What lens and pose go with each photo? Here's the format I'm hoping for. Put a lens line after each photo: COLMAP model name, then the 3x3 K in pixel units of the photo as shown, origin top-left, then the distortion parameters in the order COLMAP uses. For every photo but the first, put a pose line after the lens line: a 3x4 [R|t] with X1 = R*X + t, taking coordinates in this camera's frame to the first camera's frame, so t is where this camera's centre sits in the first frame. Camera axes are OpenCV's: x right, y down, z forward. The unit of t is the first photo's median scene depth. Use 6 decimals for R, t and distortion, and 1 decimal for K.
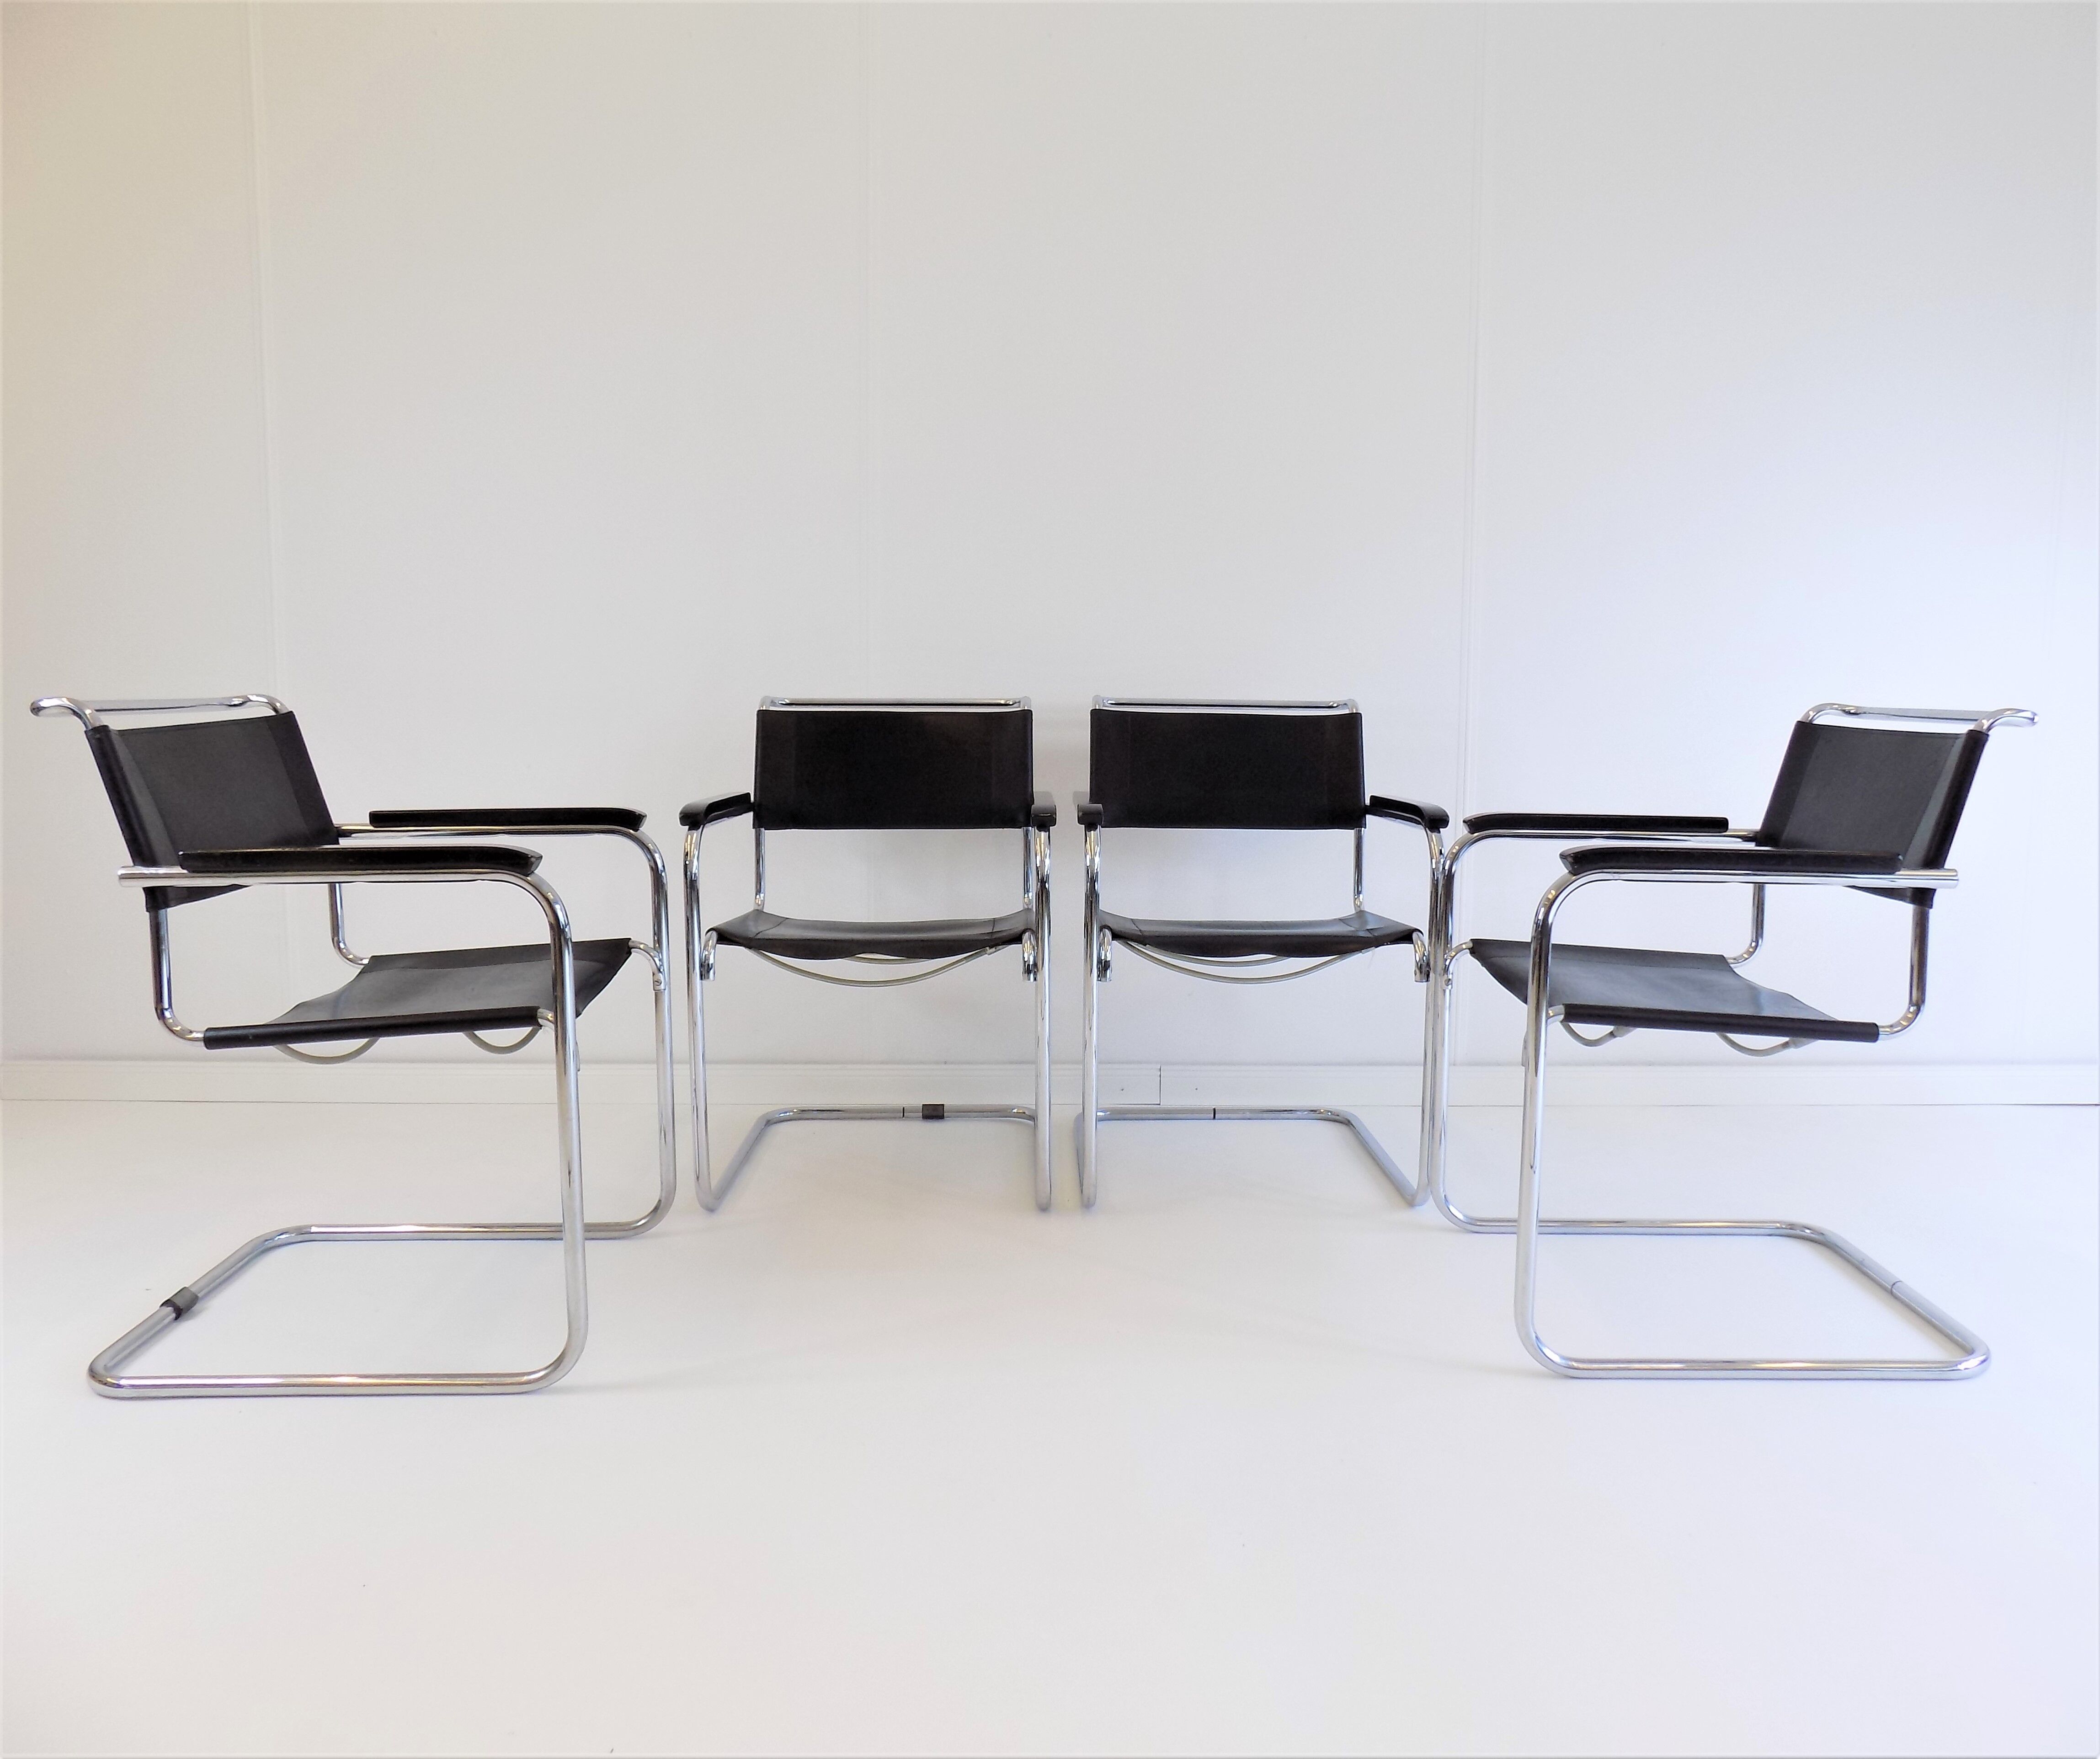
lens RADIAL K [[1542.9, 0, 1077.9], [0, 1542.9, 876.5], [0, 0, 1]] dist [-0.033701, -0.000116]
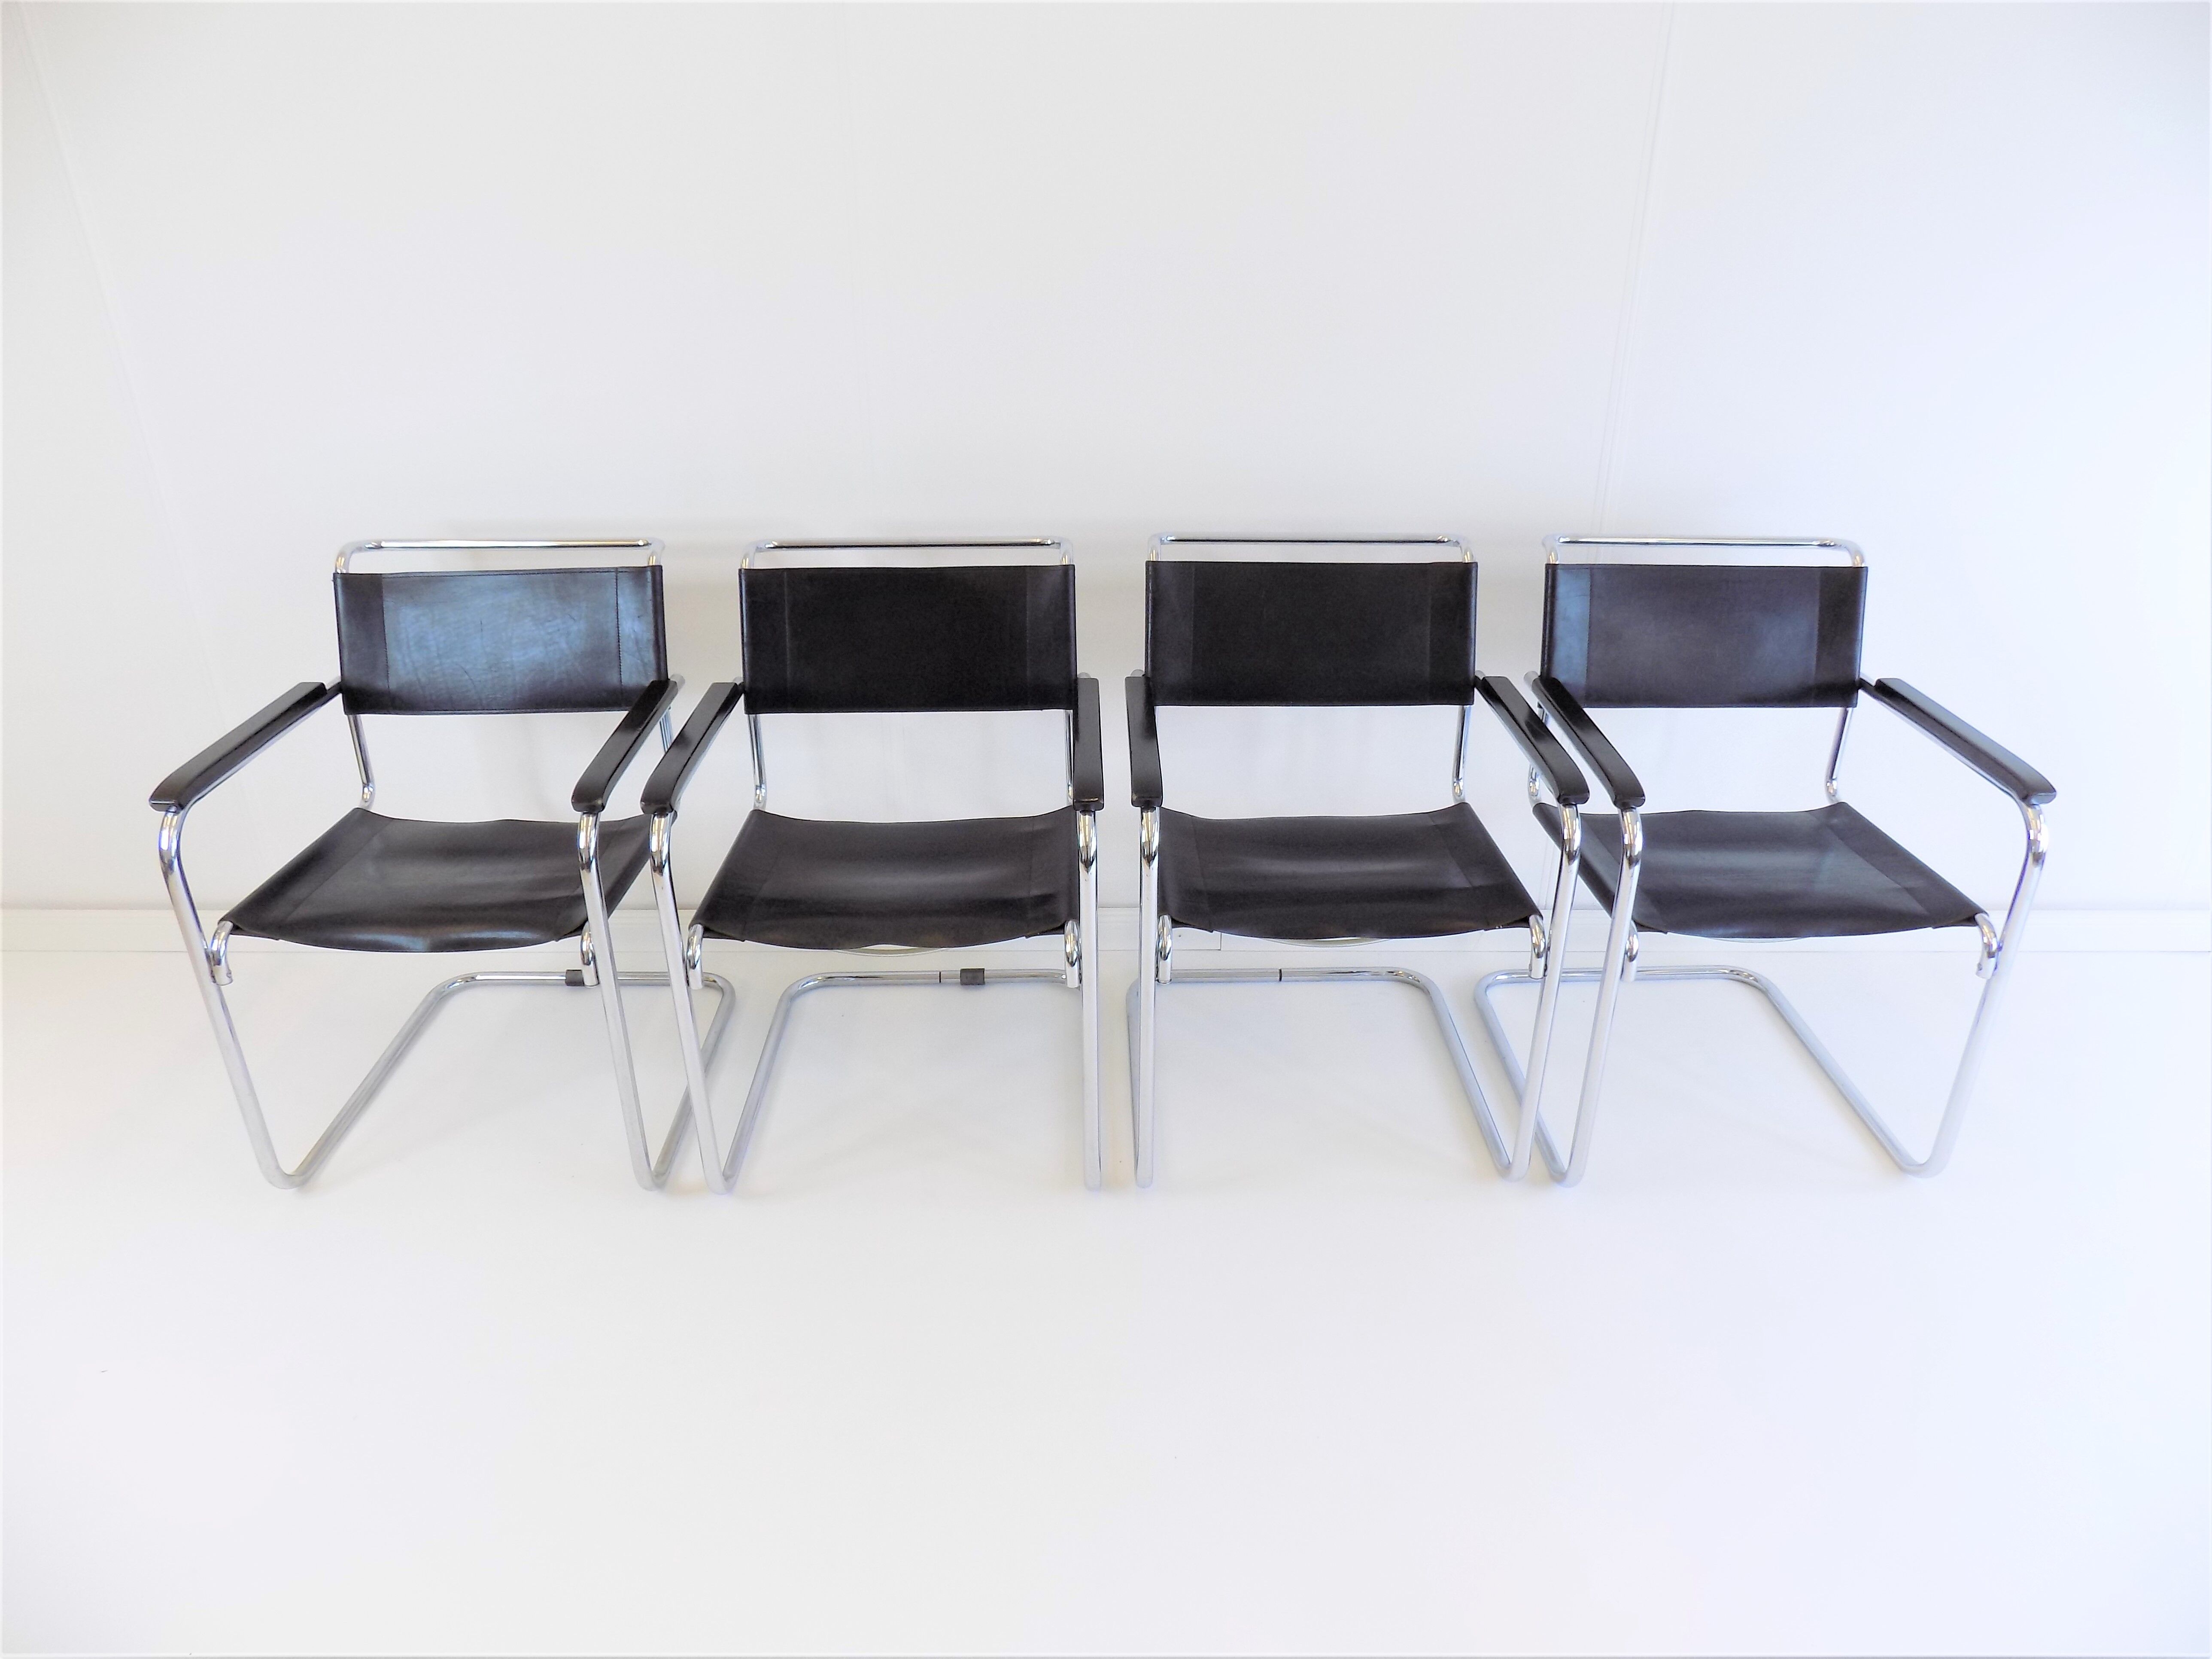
lens RADIAL K [[1452.2, 0, 1109.4], [0, 1452.2, 803.9], [0, 0, 1]] dist [-0.024000, 0.000676]
pose [[0.999894, -0.002436, -0.014339, -0.000235], [0.006937, 0.946389, 0.322954, -0.253115], [0.012783, -0.323019, 0.946306, 0.248247]]
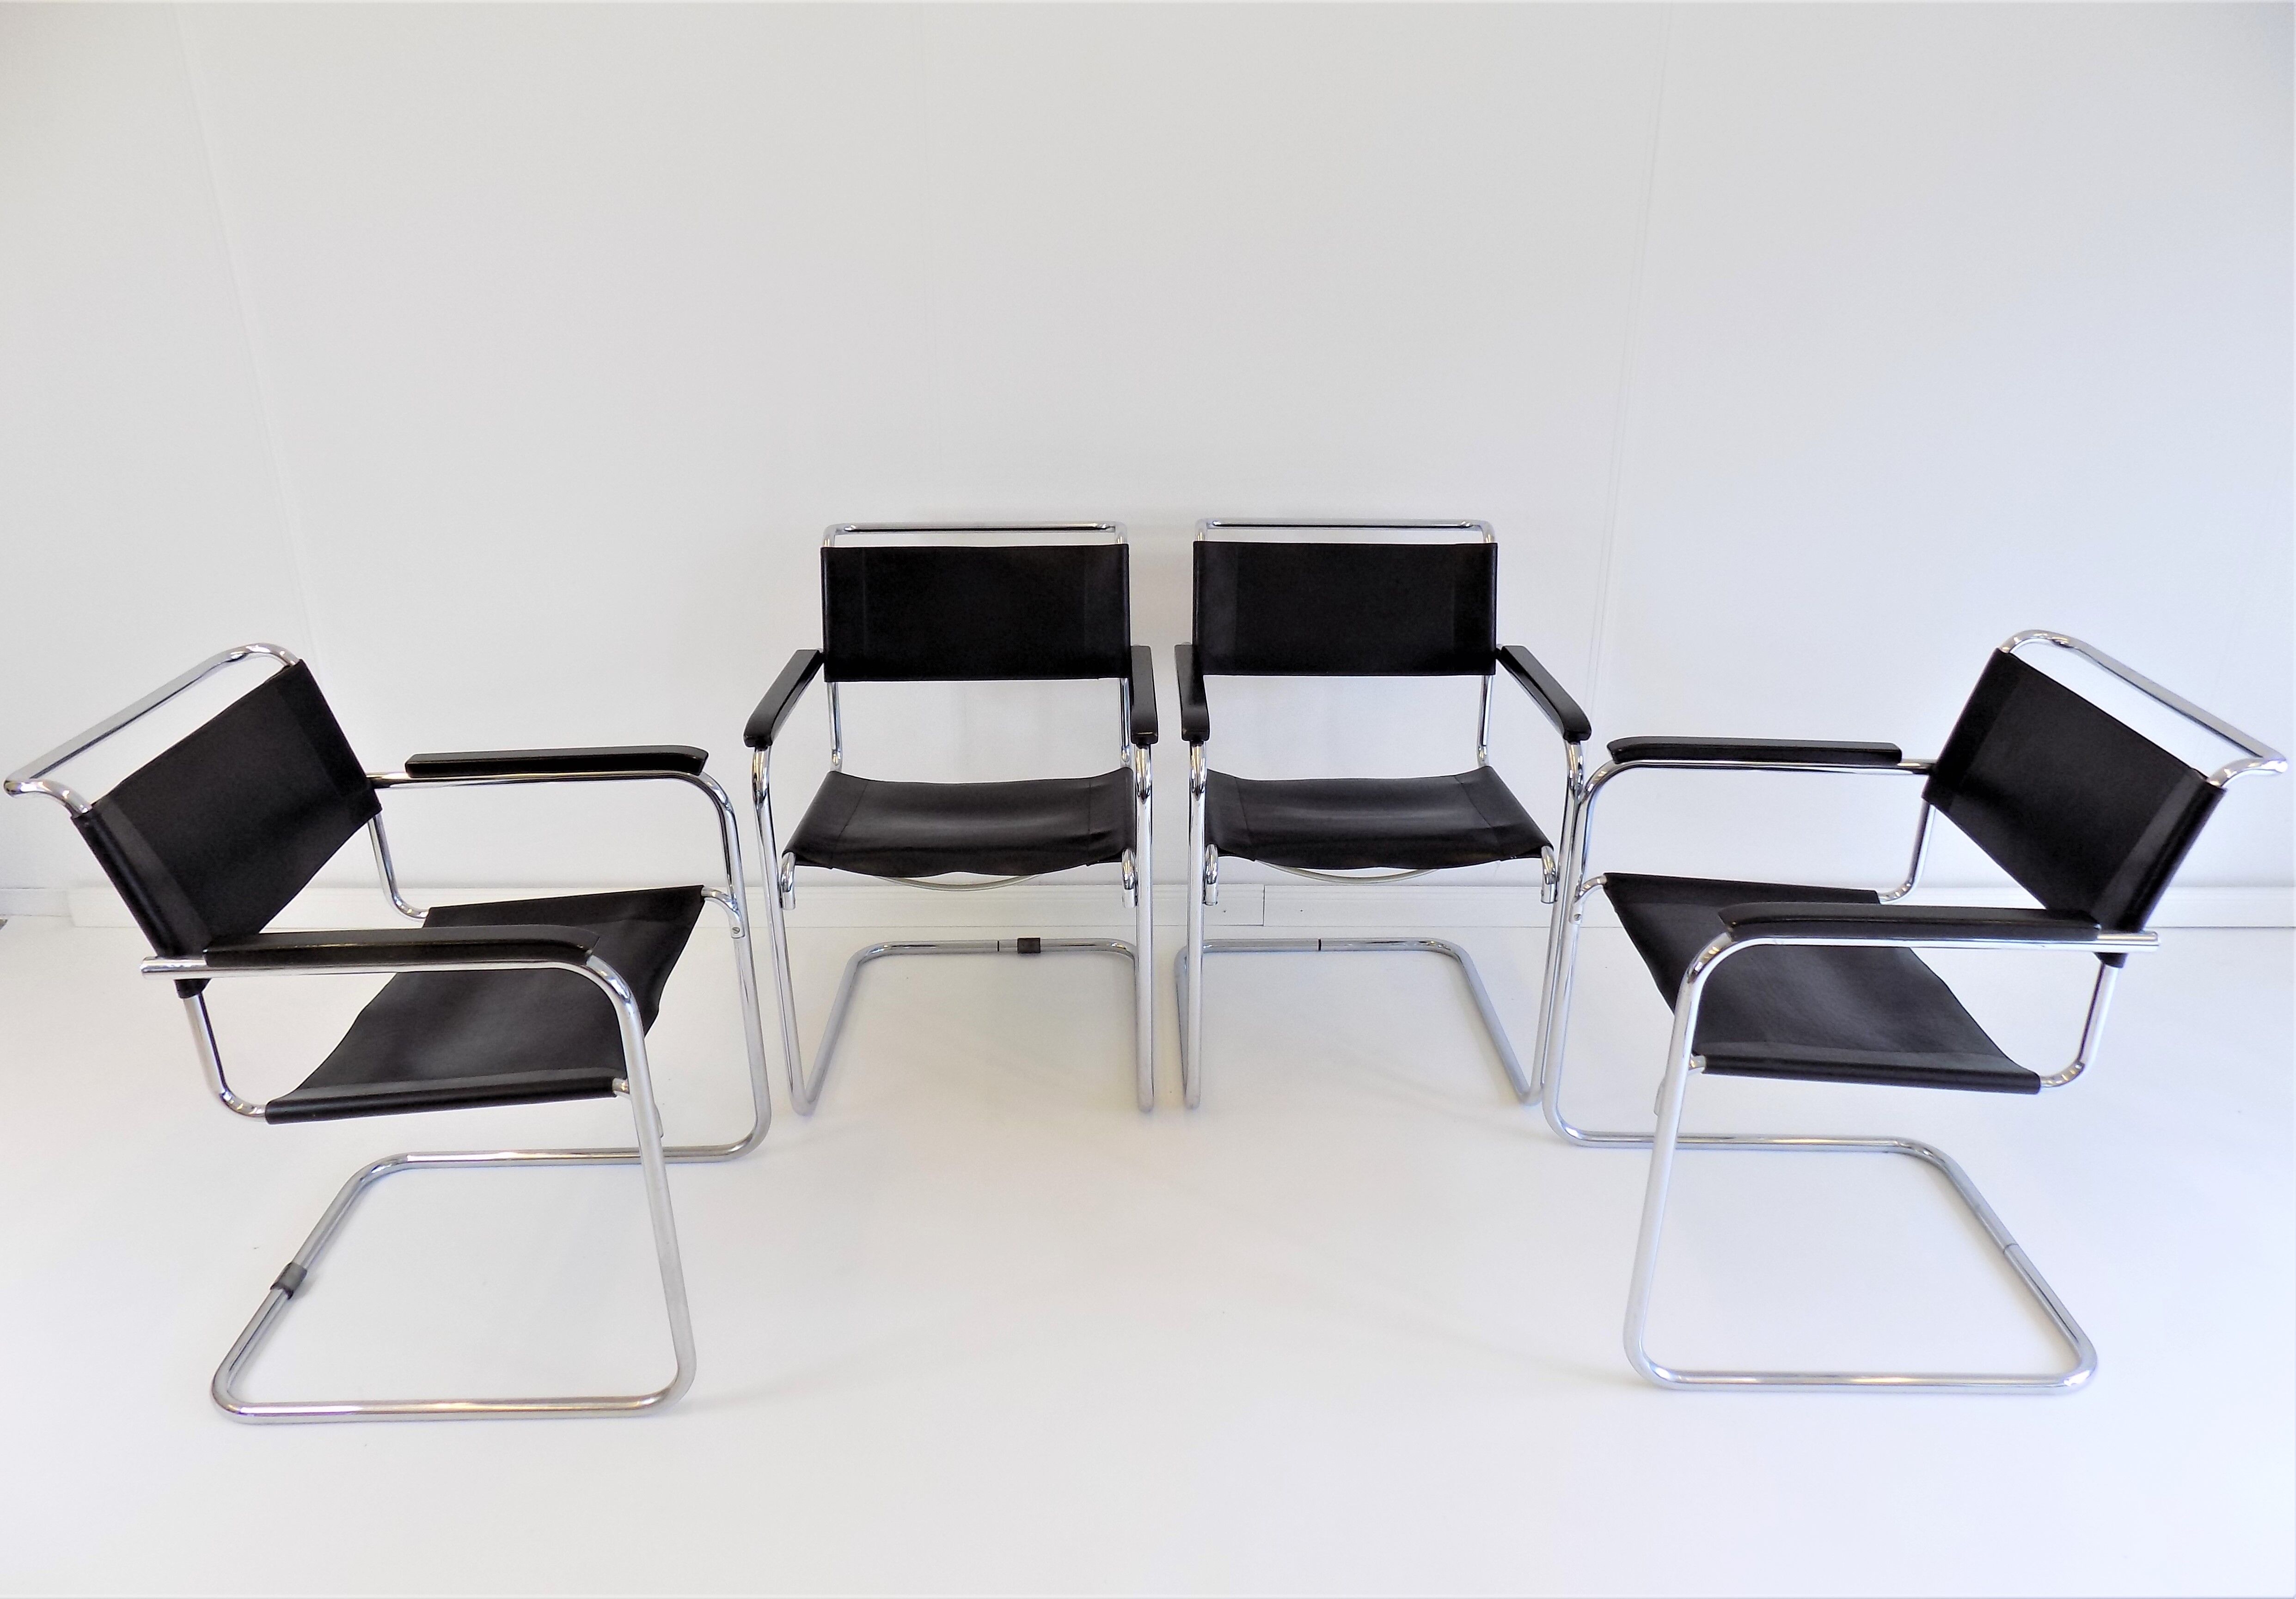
lens RADIAL K [[1565.6, 0, 1147.6], [0, 1565.6, 865.1], [0, 0, 1]] dist [-0.034131, 0.001078]
pose [[0.999899, -0.001978, -0.014052, -0.006265], [0.006086, 0.954314, 0.298744, -0.215170], [0.012819, -0.298800, 0.954230, 0.087713]]
